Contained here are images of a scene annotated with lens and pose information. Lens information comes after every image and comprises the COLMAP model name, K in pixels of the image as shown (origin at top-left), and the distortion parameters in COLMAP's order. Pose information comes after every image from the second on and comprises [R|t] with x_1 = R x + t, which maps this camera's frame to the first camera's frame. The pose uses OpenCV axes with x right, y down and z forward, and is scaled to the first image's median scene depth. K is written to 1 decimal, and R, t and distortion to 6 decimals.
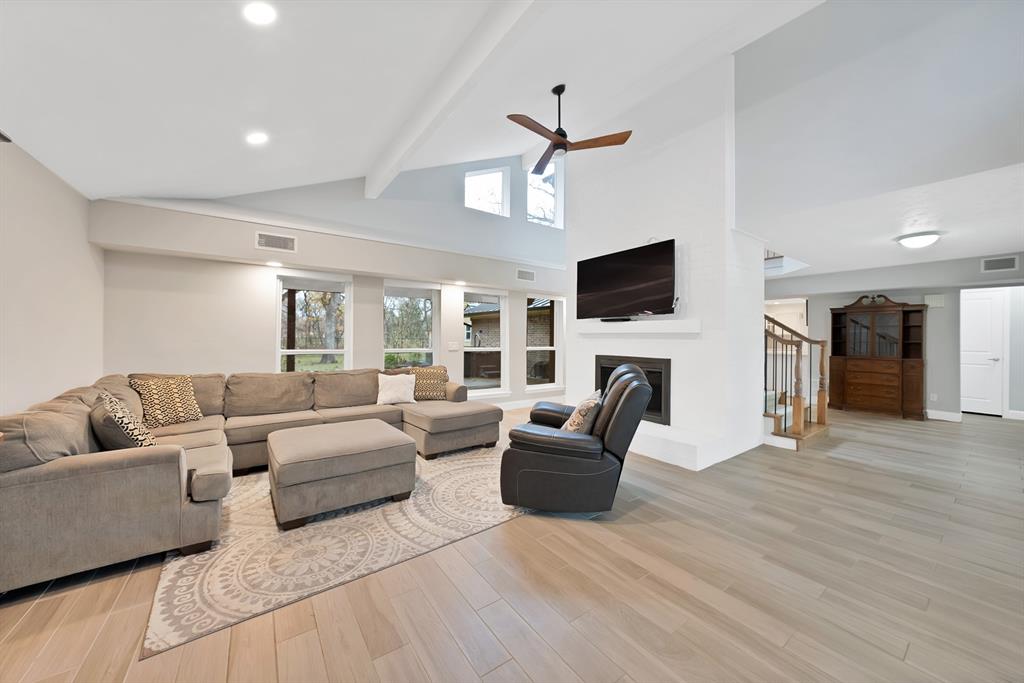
lens RADIAL K [[359.1, 0, 506.3], [0, 359.1, 339.3], [0, 0, 1]] dist [-0.030083, 0.006538]
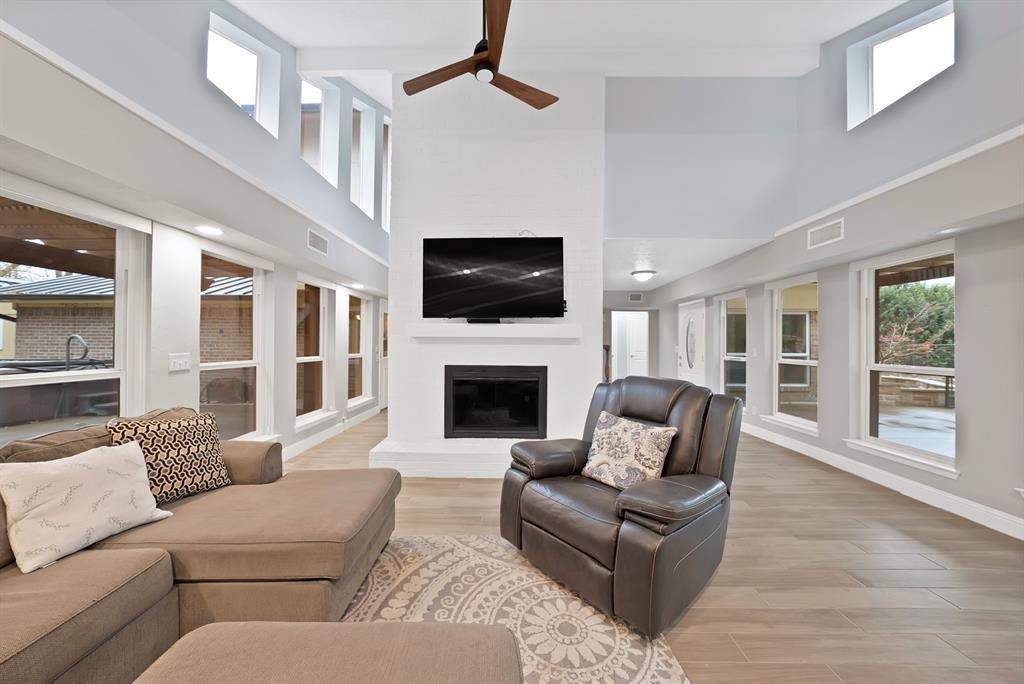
lens RADIAL K [[366.6, 0, 504.3], [0, 366.6, 341.8], [0, 0, 1]] dist [-0.020370, 0.000044]
pose [[0.594520, 0.000418, 0.804080, -0.389056], [0.003007, 0.999992, -0.002743, -0.005846], [-0.804075, 0.004048, 0.594514, 0.545428]]
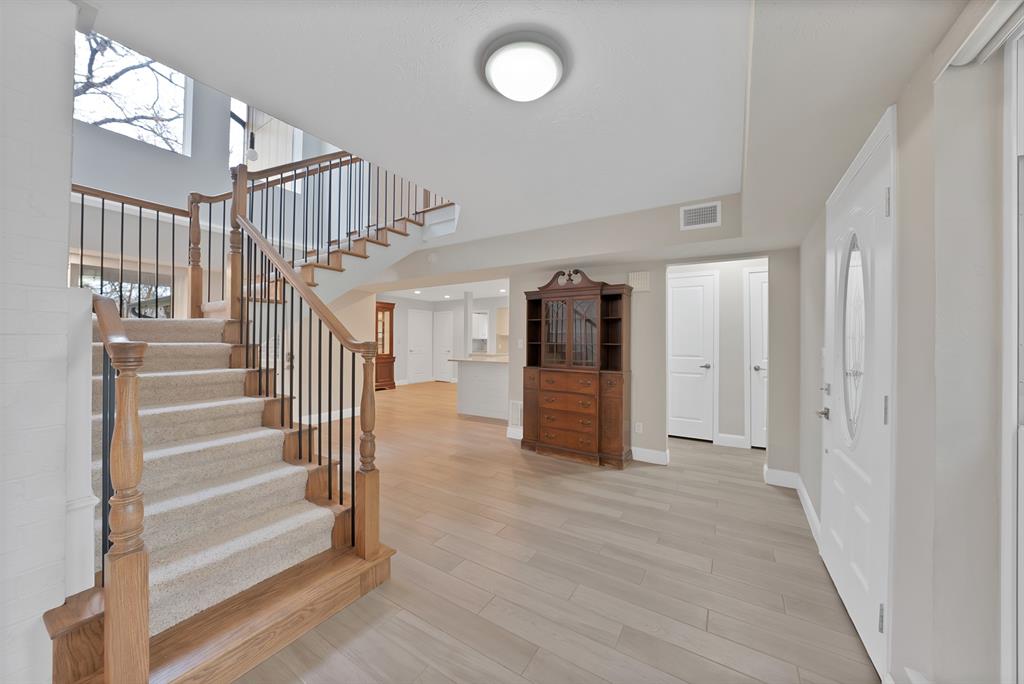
lens RADIAL K [[359.1, 0, 506.3], [0, 359.1, 339.8], [0, 0, 1]] dist [-0.030083, 0.006538]
pose [[0.922773, -0.001289, 0.385343, 0.993191], [0.002215, 0.999996, -0.001959, 0.001044], [-0.385338, 0.002661, 0.922771, 0.636771]]
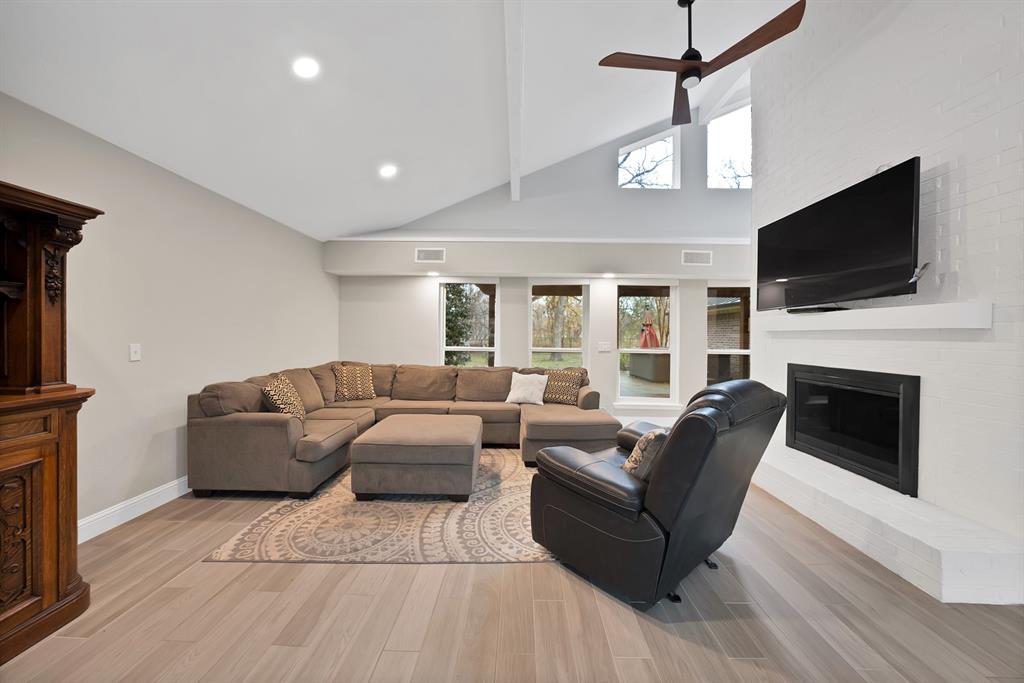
lens RADIAL K [[359.1, 0, 506.3], [0, 359.1, 339.3], [0, 0, 1]] dist [-0.030083, 0.006538]
pose [[0.808451, 0.007507, -0.588515, 0.268790], [-0.007239, 0.999970, 0.002811, 0.000666], [0.588518, 0.001988, 0.808481, 0.195692]]
